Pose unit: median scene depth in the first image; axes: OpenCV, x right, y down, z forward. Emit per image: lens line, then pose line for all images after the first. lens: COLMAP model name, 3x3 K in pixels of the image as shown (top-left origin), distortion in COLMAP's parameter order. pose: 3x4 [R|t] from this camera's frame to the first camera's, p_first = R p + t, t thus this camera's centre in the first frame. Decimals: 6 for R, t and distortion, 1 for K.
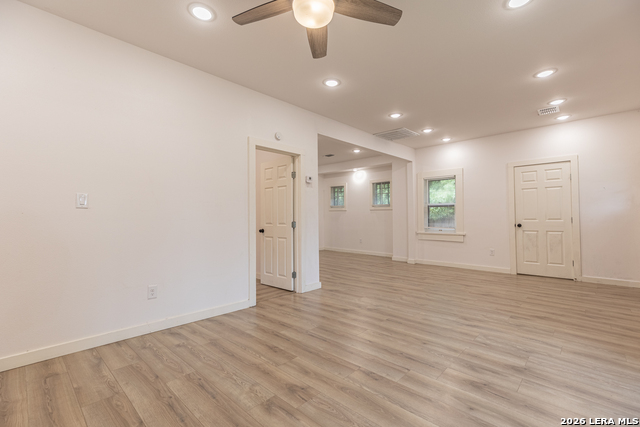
lens RADIAL K [[287.2, 0, 321.9], [0, 287.2, 213.4], [0, 0, 1]] dist [0.006973, -0.000330]
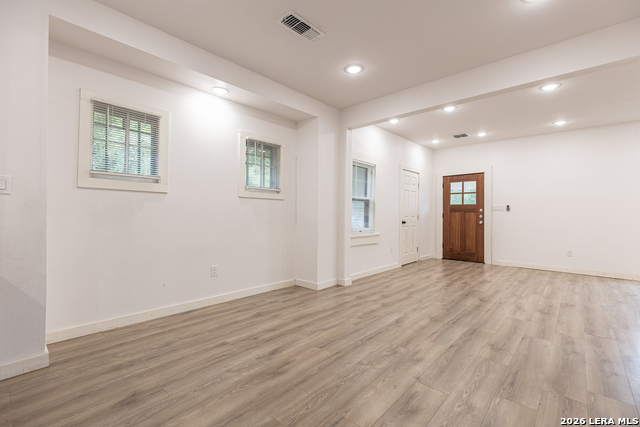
lens RADIAL K [[287.2, 0, 321.9], [0, 287.2, 213.4], [0, 0, 1]] dist [0.006973, -0.000330]
pose [[-0.025204, 0.008104, 0.999649, -0.789918], [-0.020147, 0.999760, -0.008613, 0.042279], [-0.999479, -0.020357, -0.025035, 2.499511]]
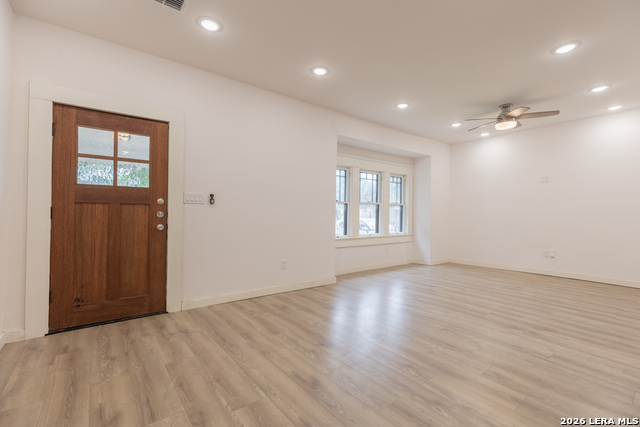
lens RADIAL K [[287.2, 0, 321.9], [0, 287.2, 213.4], [0, 0, 1]] dist [0.006973, -0.000330]
pose [[-0.988998, -0.004385, 0.147866, 0.670769], [-0.007377, 0.999779, -0.019689, 0.033582], [-0.147747, -0.020563, -0.988811, 2.158249]]
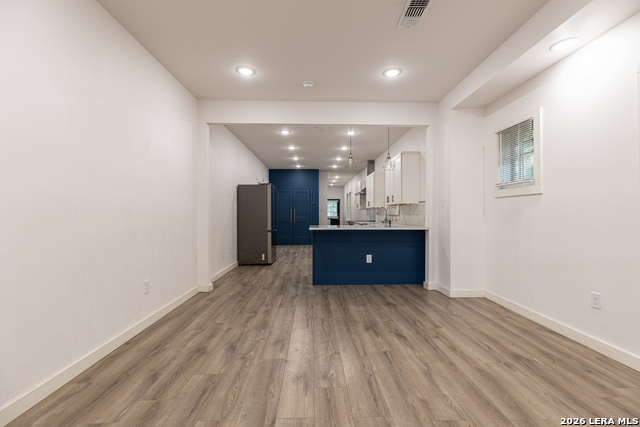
lens RADIAL K [[287.2, 0, 321.9], [0, 287.2, 213.4], [0, 0, 1]] dist [0.006973, -0.000330]
pose [[0.708210, -0.003022, -0.705995, 0.419169], [0.008686, 0.999952, 0.004432, 0.027367], [0.705948, -0.009271, 0.708203, 1.819793]]
